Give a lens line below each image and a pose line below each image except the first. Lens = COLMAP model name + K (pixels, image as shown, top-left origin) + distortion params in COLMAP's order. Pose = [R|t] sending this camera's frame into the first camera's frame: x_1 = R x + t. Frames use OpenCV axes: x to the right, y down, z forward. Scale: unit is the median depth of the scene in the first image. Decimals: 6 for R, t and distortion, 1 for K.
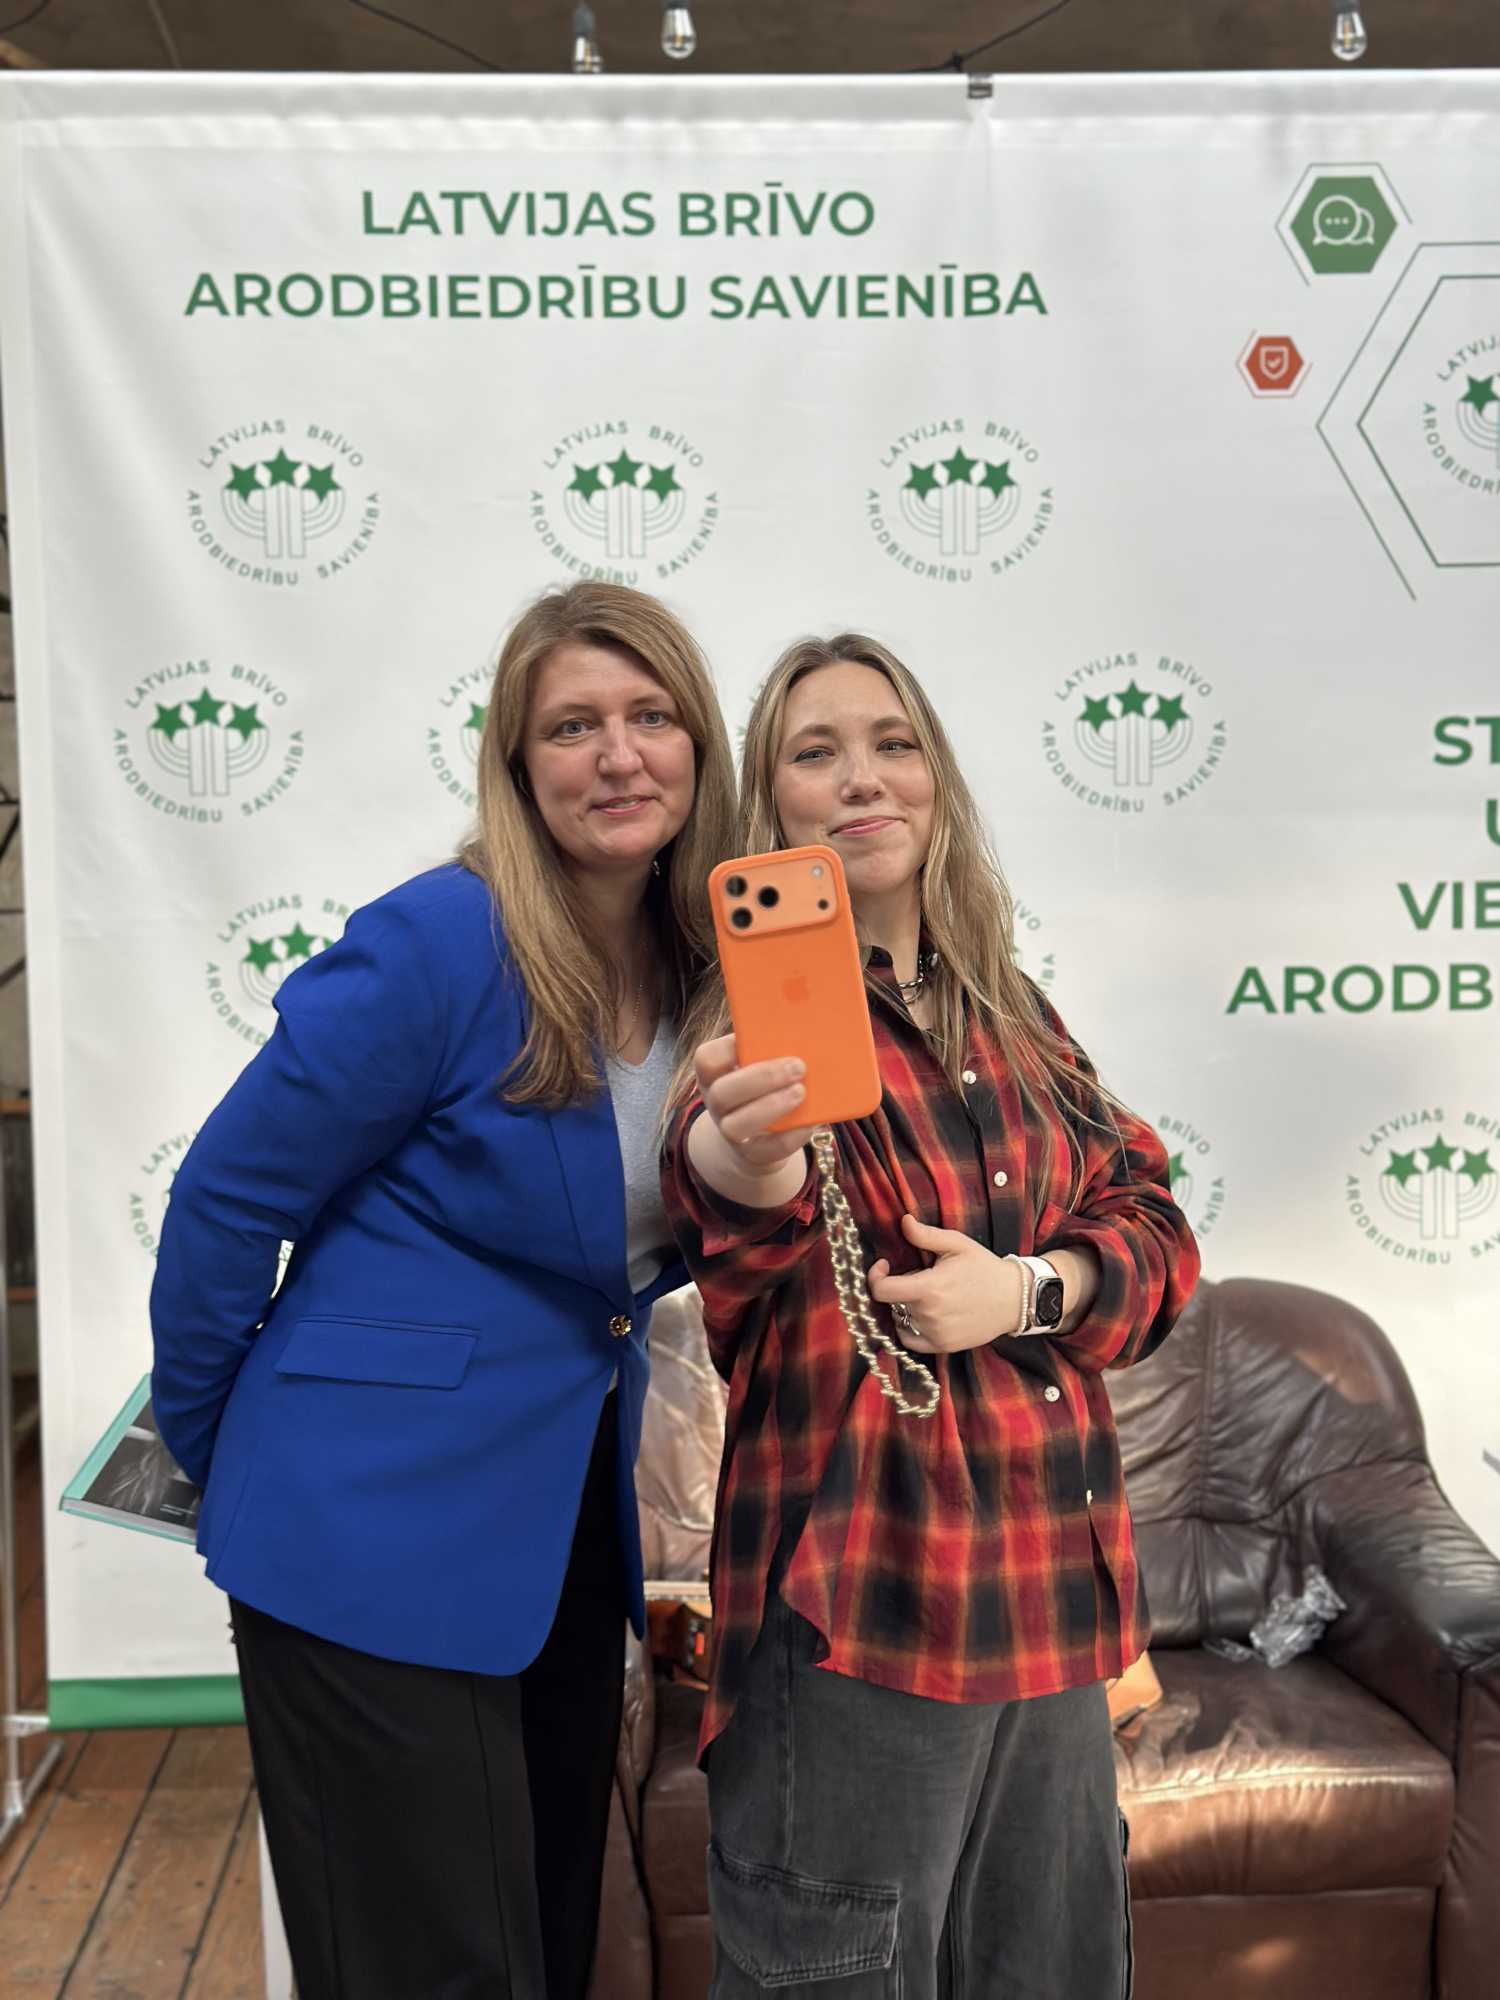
lens RADIAL K [[2778.9, 0, 748.3], [0, 2778.9, 1016.9], [0, 0, 1]] dist [0.111867, 0.000000]
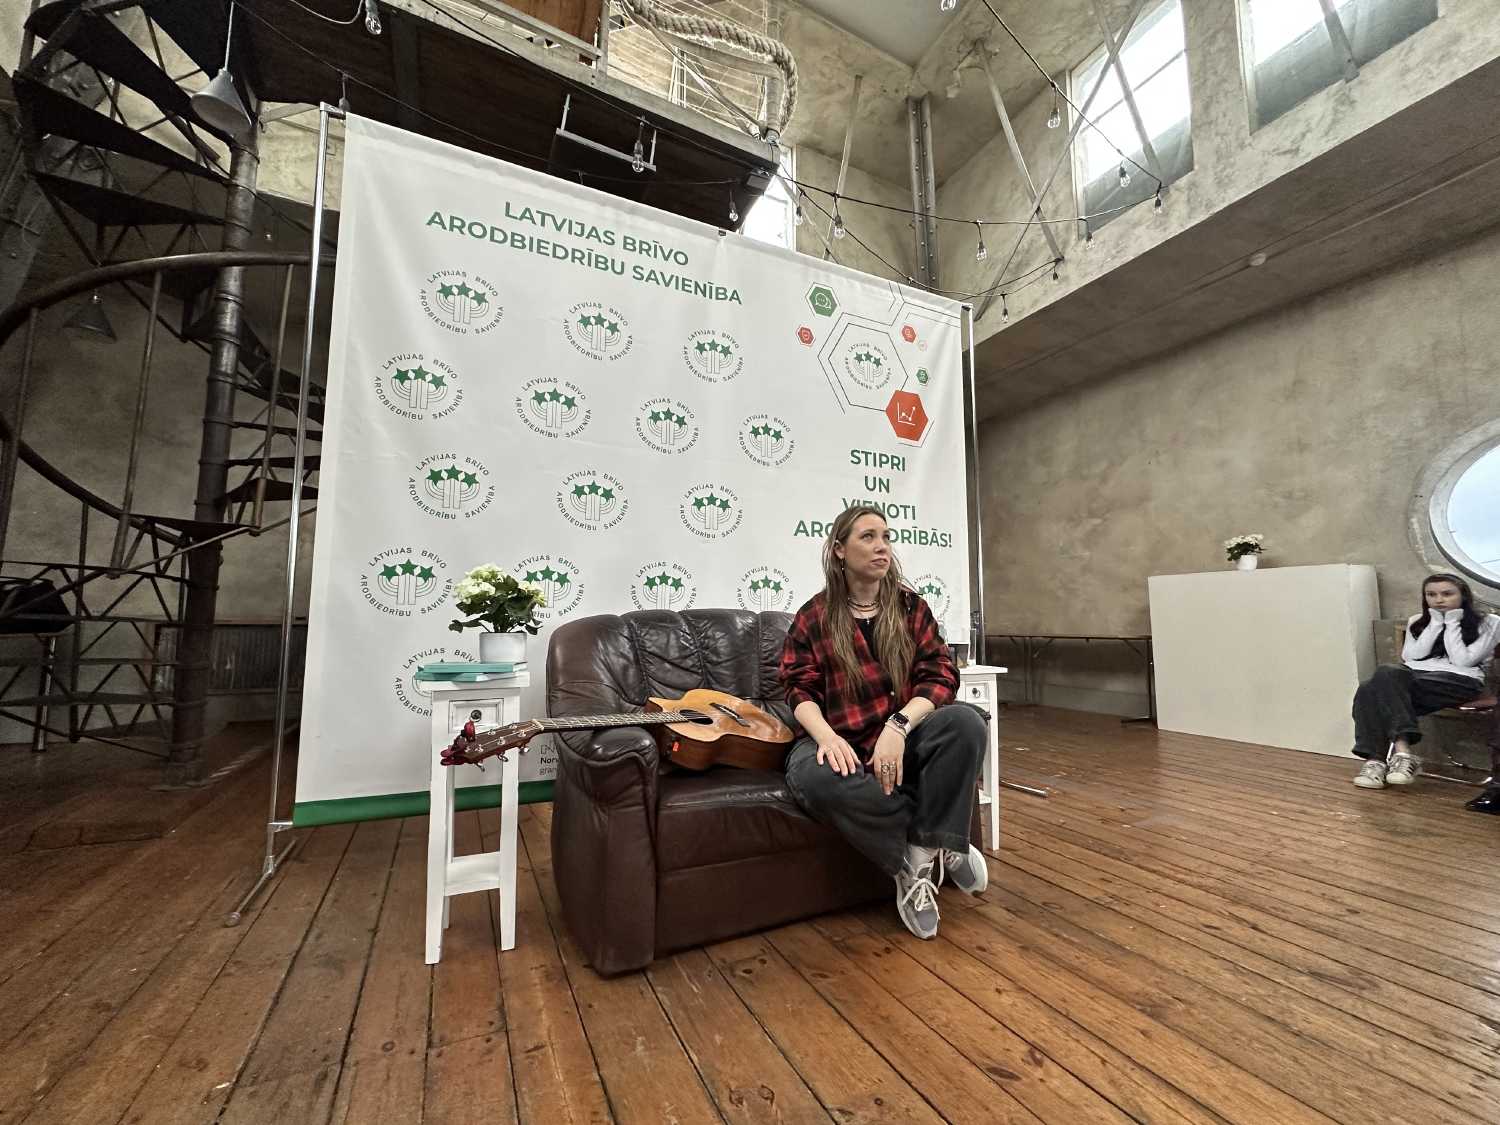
lens RADIAL K [[598.2, 0, 747.1], [0, 598.2, 565.4], [0, 0, 1]] dist [-0.006016, 0.000652]
pose [[0.923735, 0.058285, 0.378572, -0.118762], [0.009490, 0.984569, -0.174741, 0.145616], [-0.382915, 0.165007, 0.908927, 0.449942]]
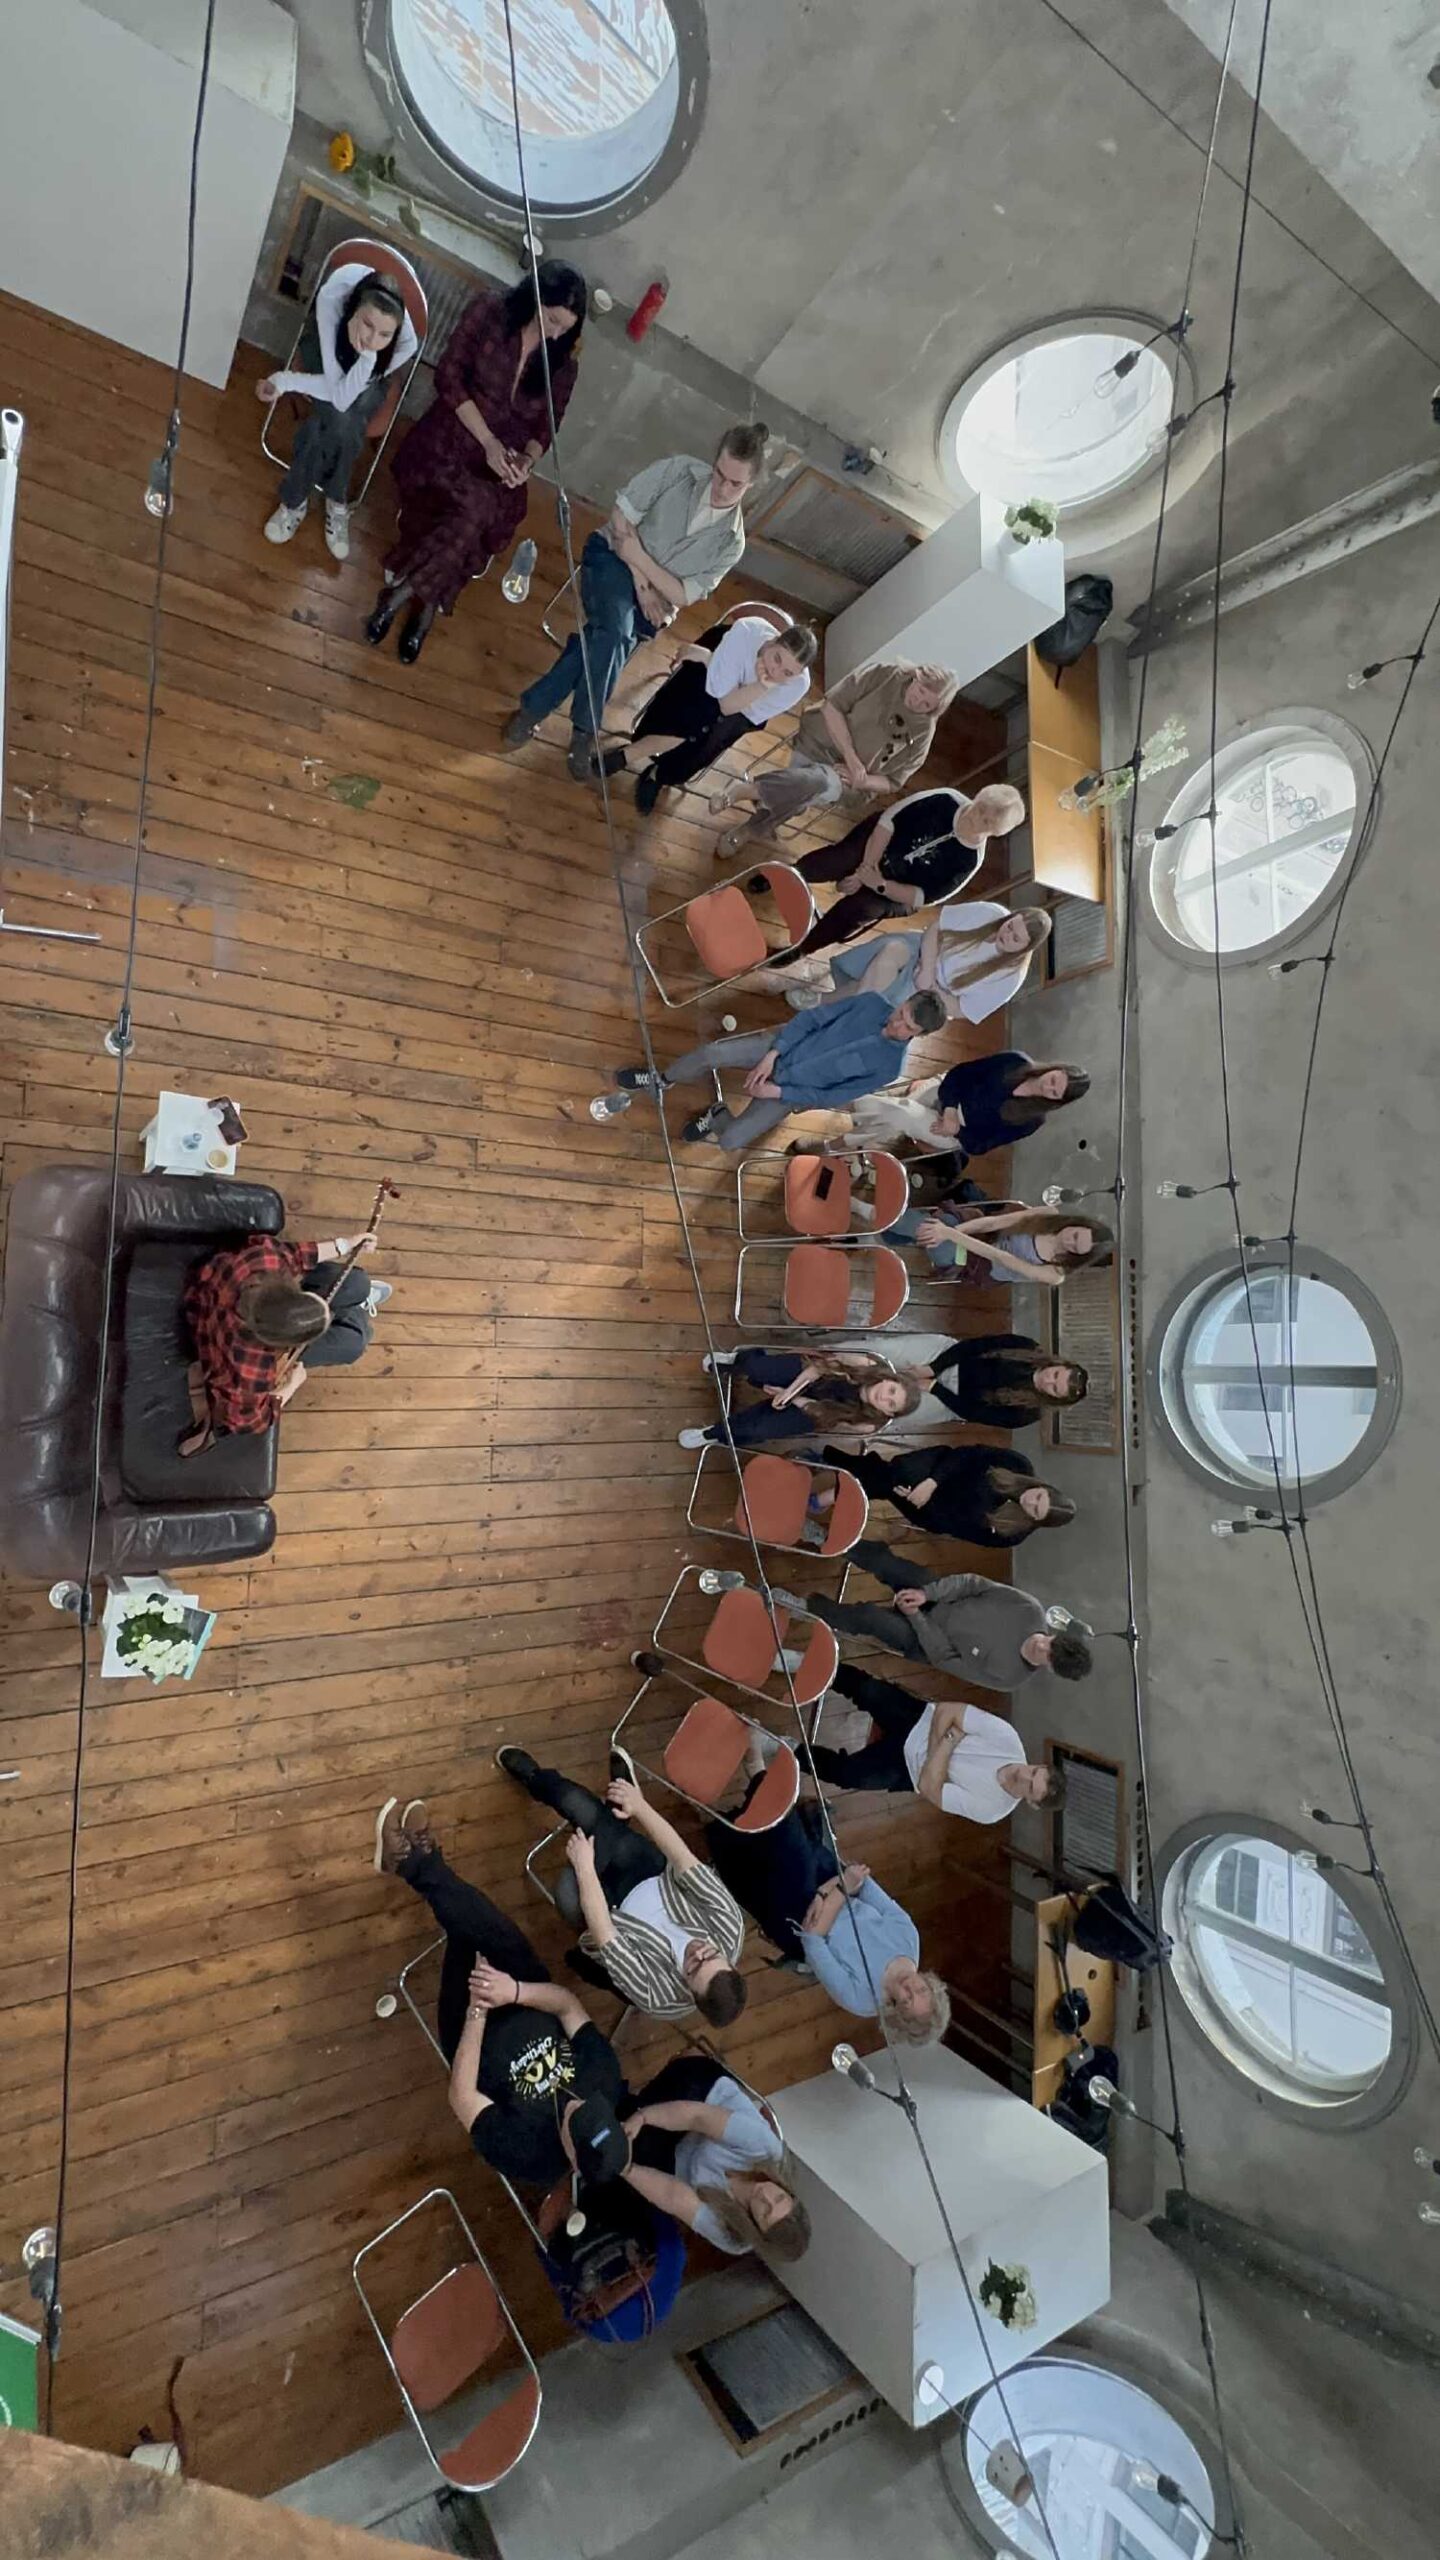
lens RADIAL K [[1116.3, 0, 705.0], [0, 1116.3, 1272.2], [0, 0, 1]] dist [-0.006304, 0.000821]
pose [[0.055063, -0.990586, 0.125326, 0.068214], [-0.474095, 0.084527, 0.876407, -0.842050], [-0.878750, -0.107674, -0.464978, 0.934096]]
